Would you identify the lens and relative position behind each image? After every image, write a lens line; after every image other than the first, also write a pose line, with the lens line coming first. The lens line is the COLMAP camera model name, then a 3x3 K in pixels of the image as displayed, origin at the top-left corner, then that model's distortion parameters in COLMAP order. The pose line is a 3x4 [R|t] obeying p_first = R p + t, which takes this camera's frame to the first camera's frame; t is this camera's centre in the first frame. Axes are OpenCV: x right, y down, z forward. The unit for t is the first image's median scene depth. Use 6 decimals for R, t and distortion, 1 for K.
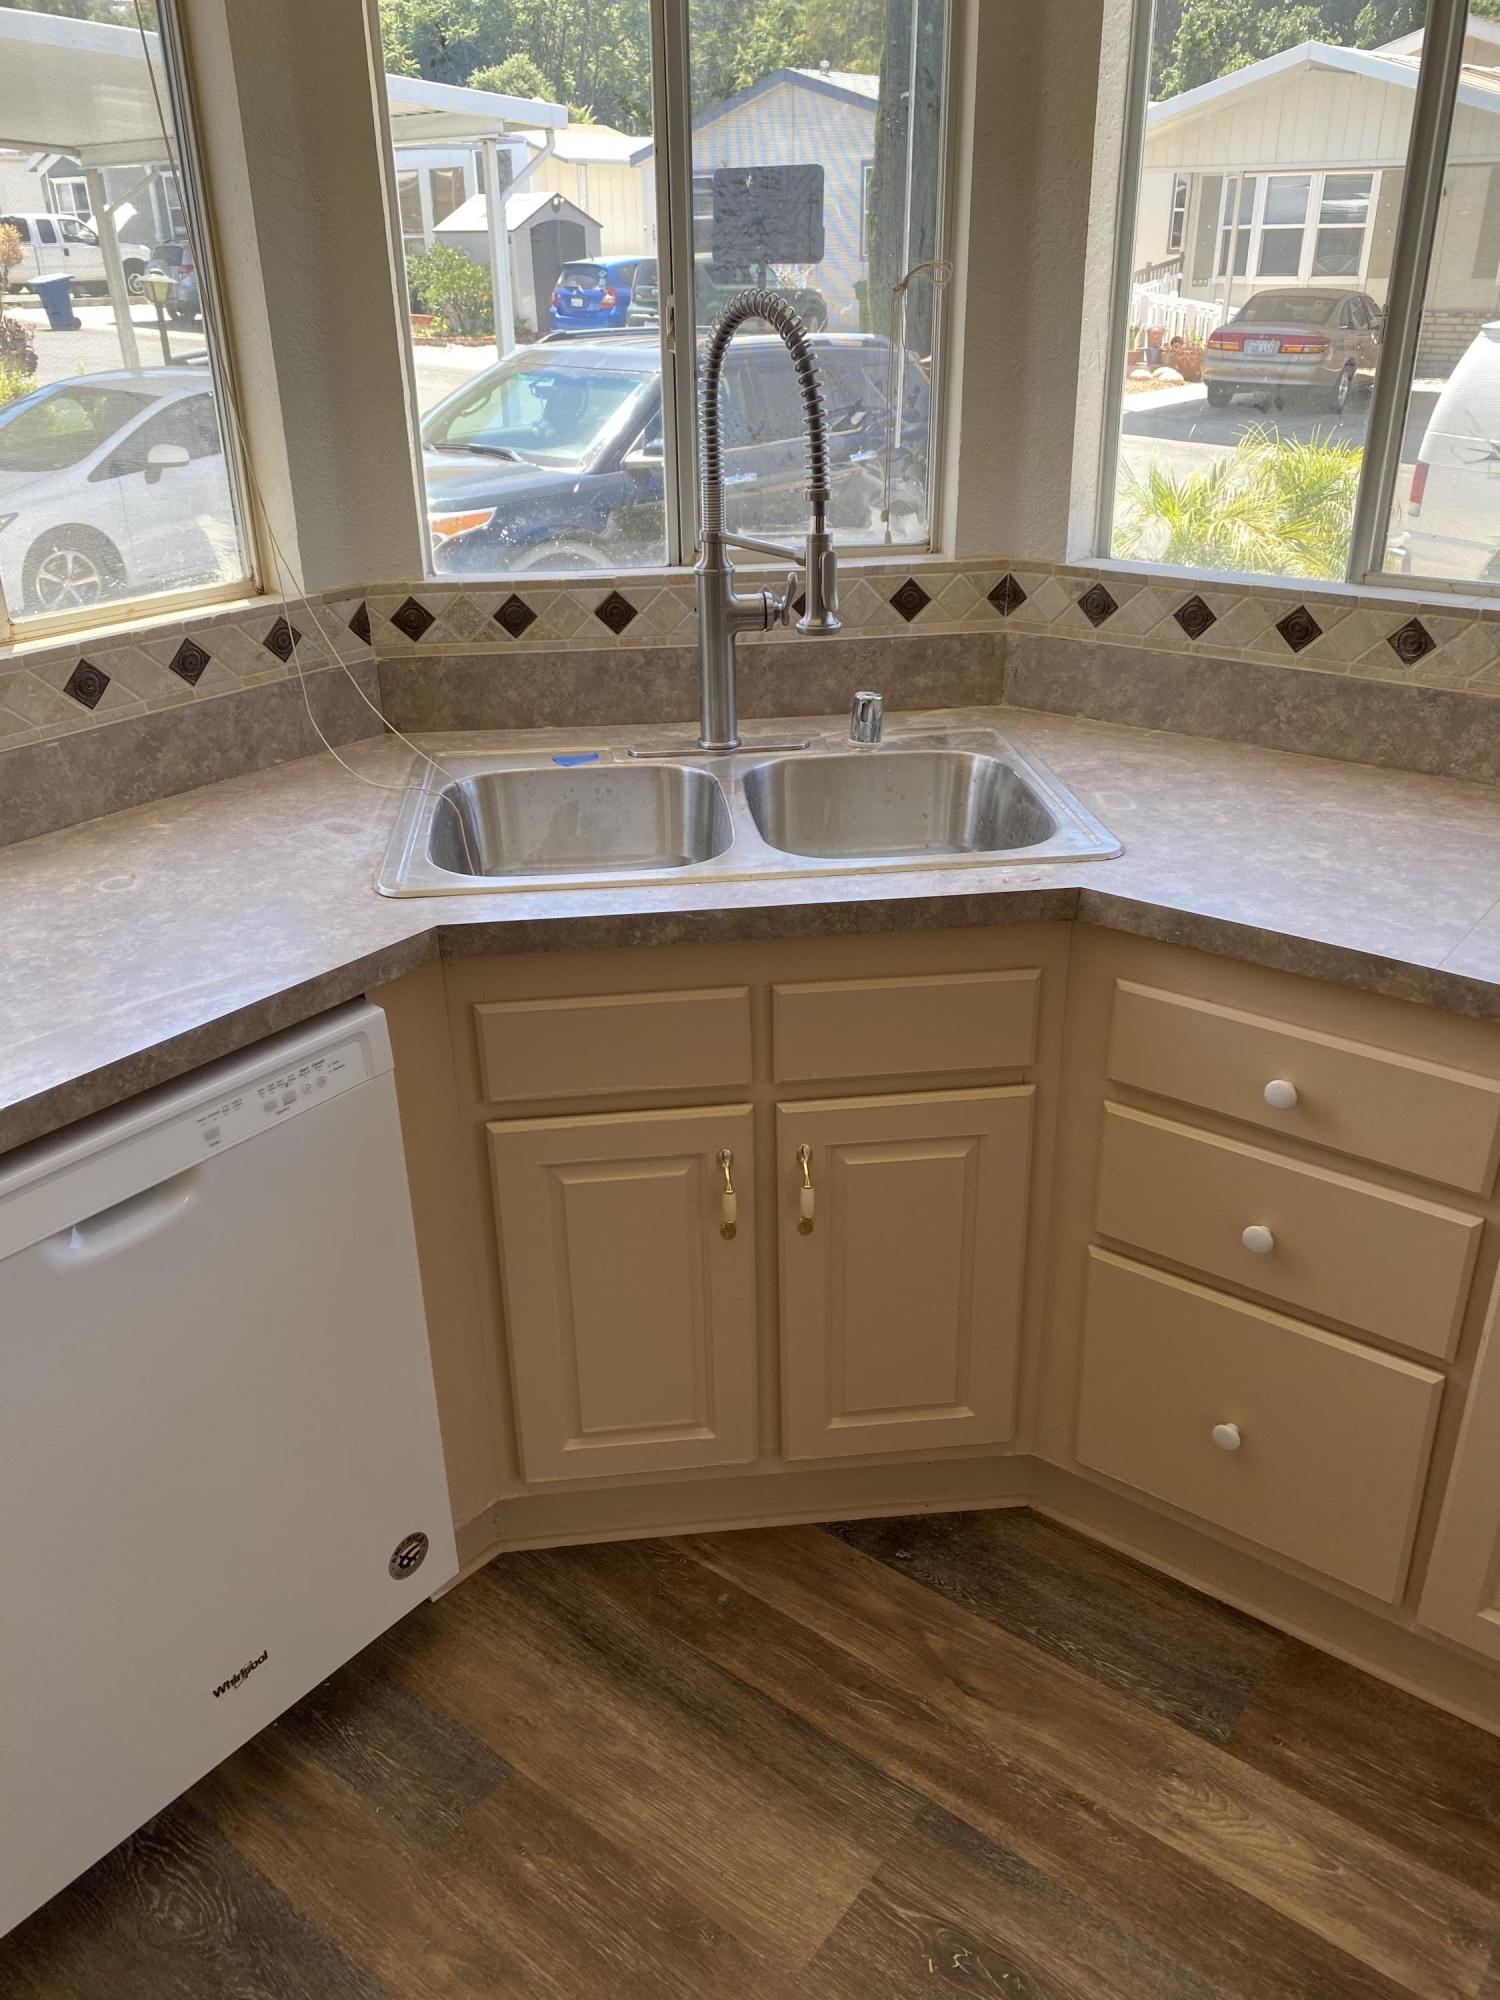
lens RADIAL K [[1530.5, 0, 746.9], [0, 1530.5, 1017.5], [0, 0, 1]] dist [0.003566, 0.002833]
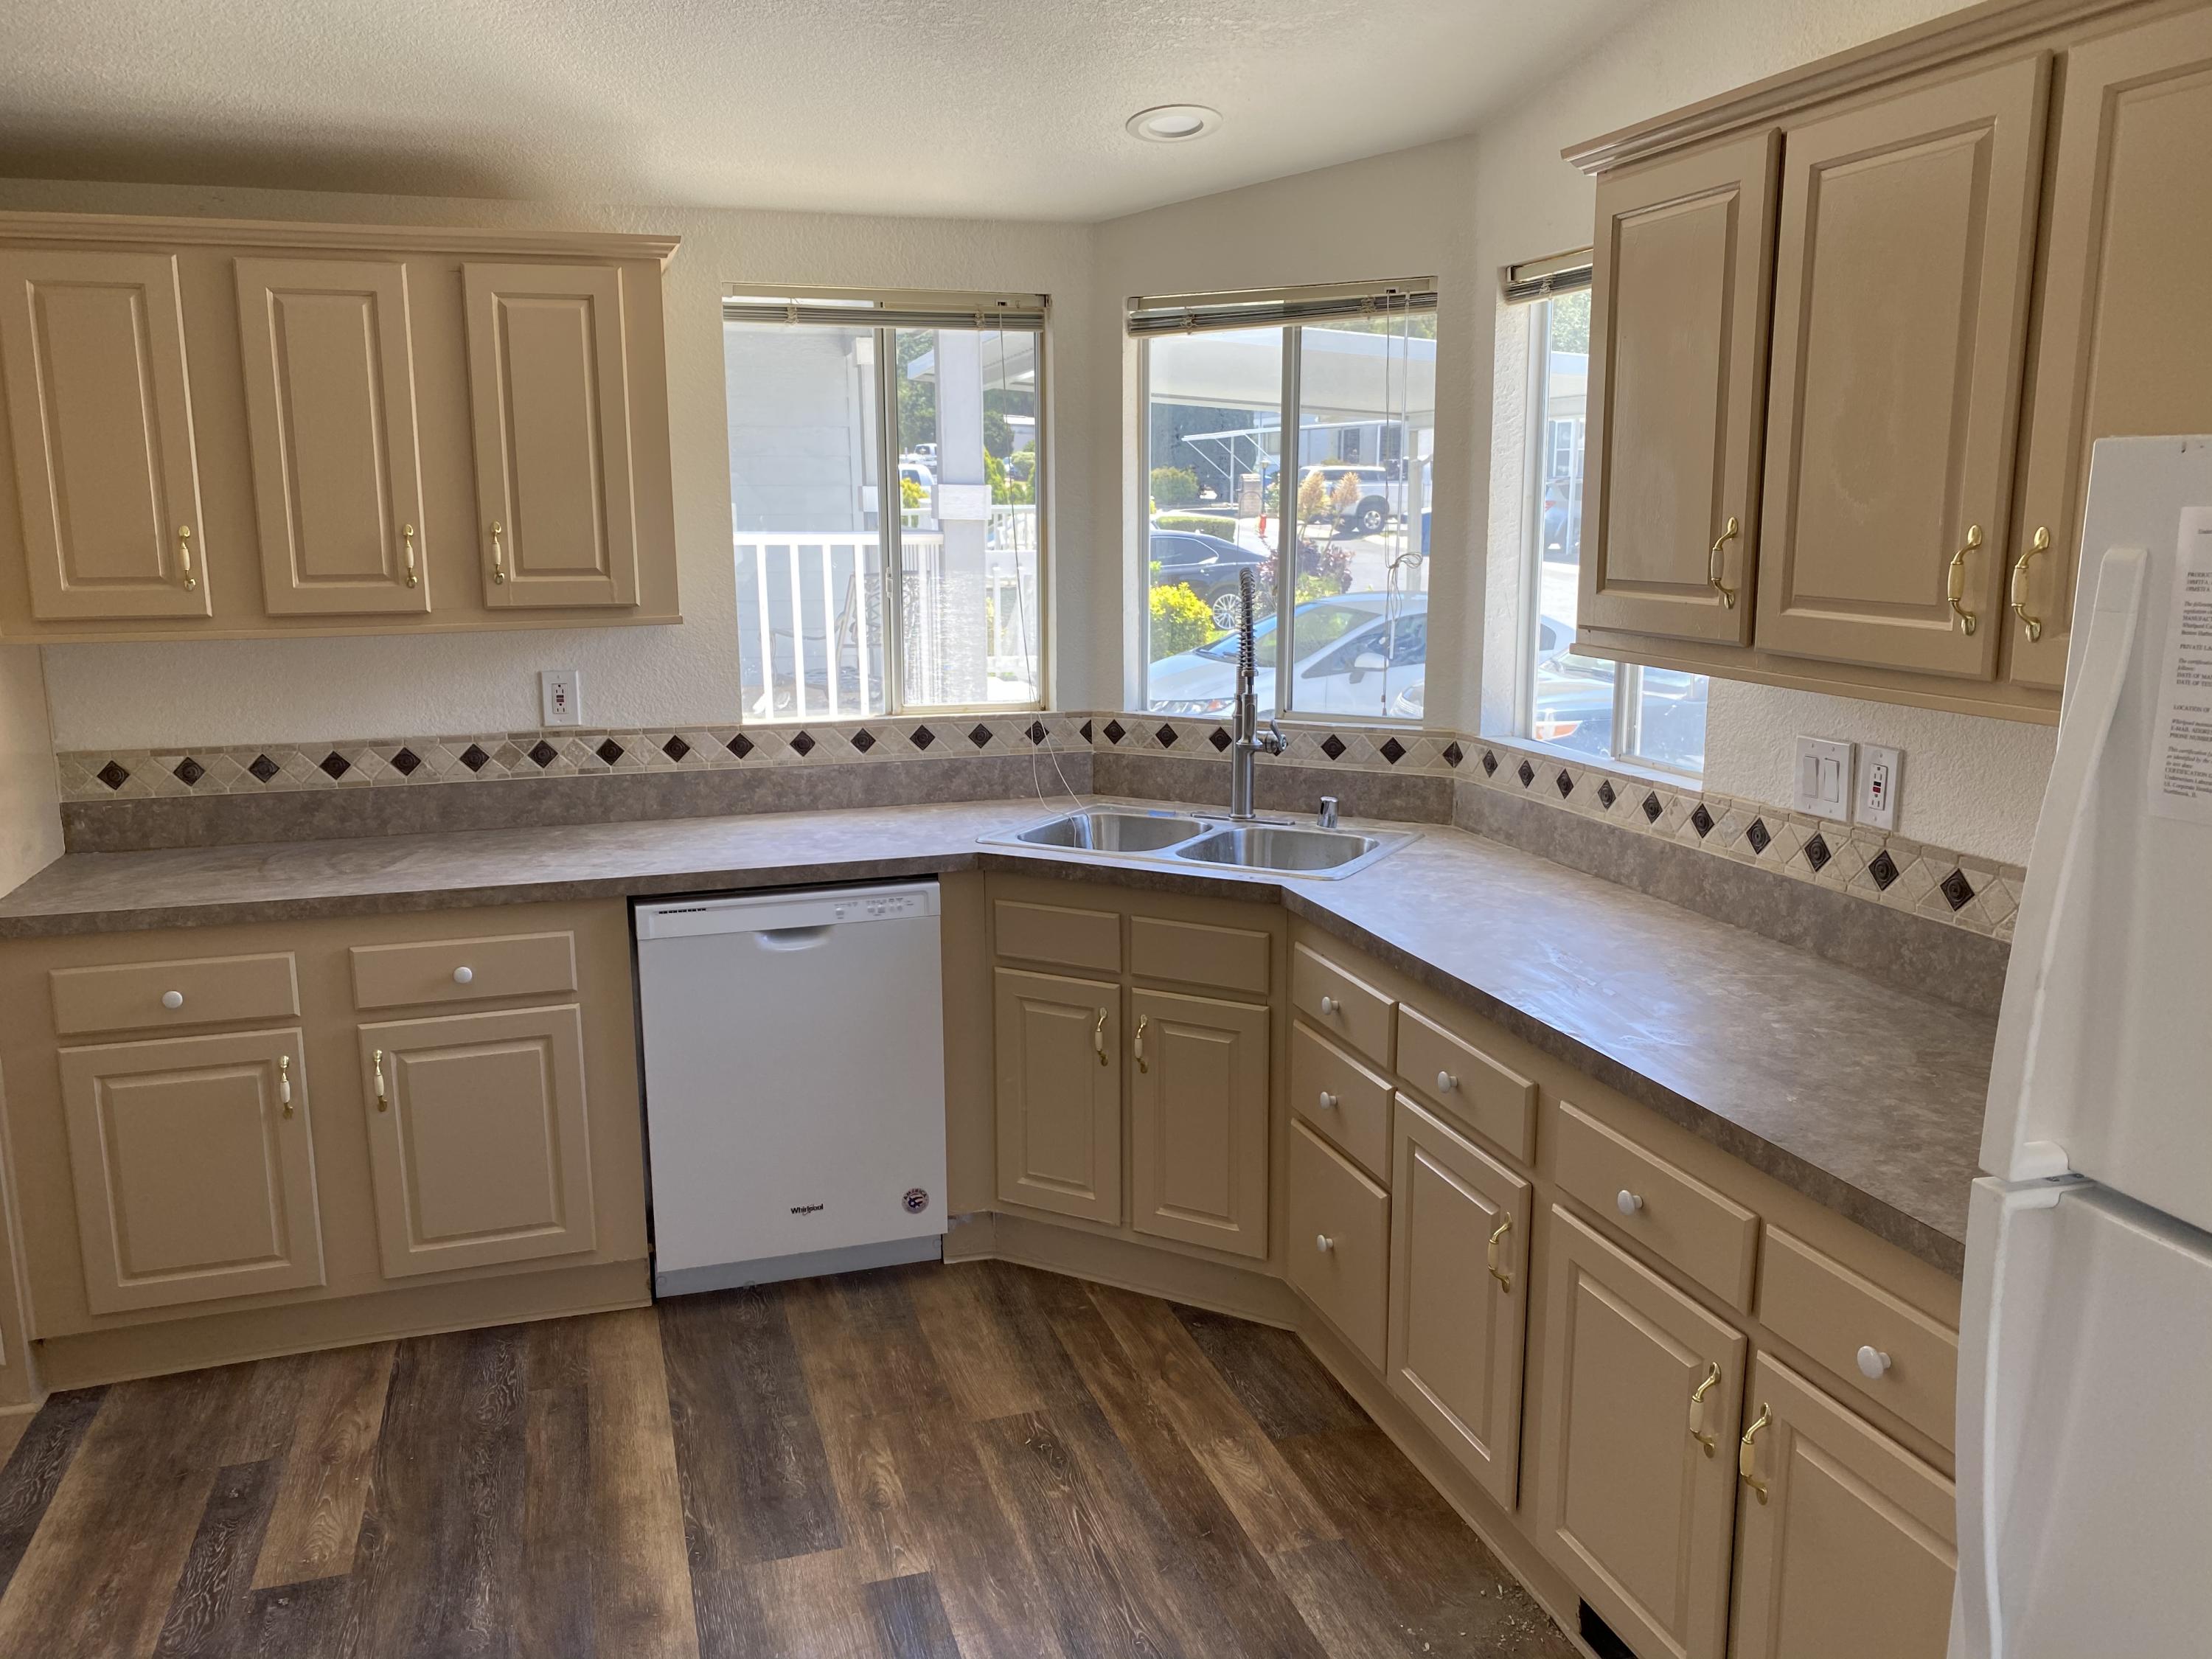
lens RADIAL K [[1692.8, 0, 1111.2], [0, 1692.8, 820.5], [0, 0, 1]] dist [0.003566, 0.002833]
pose [[0.826783, 0.118225, -0.549957, 0.937167], [-0.260417, 0.947033, -0.187916, 0.220110], [0.498611, 0.298584, 0.813778, -0.599313]]
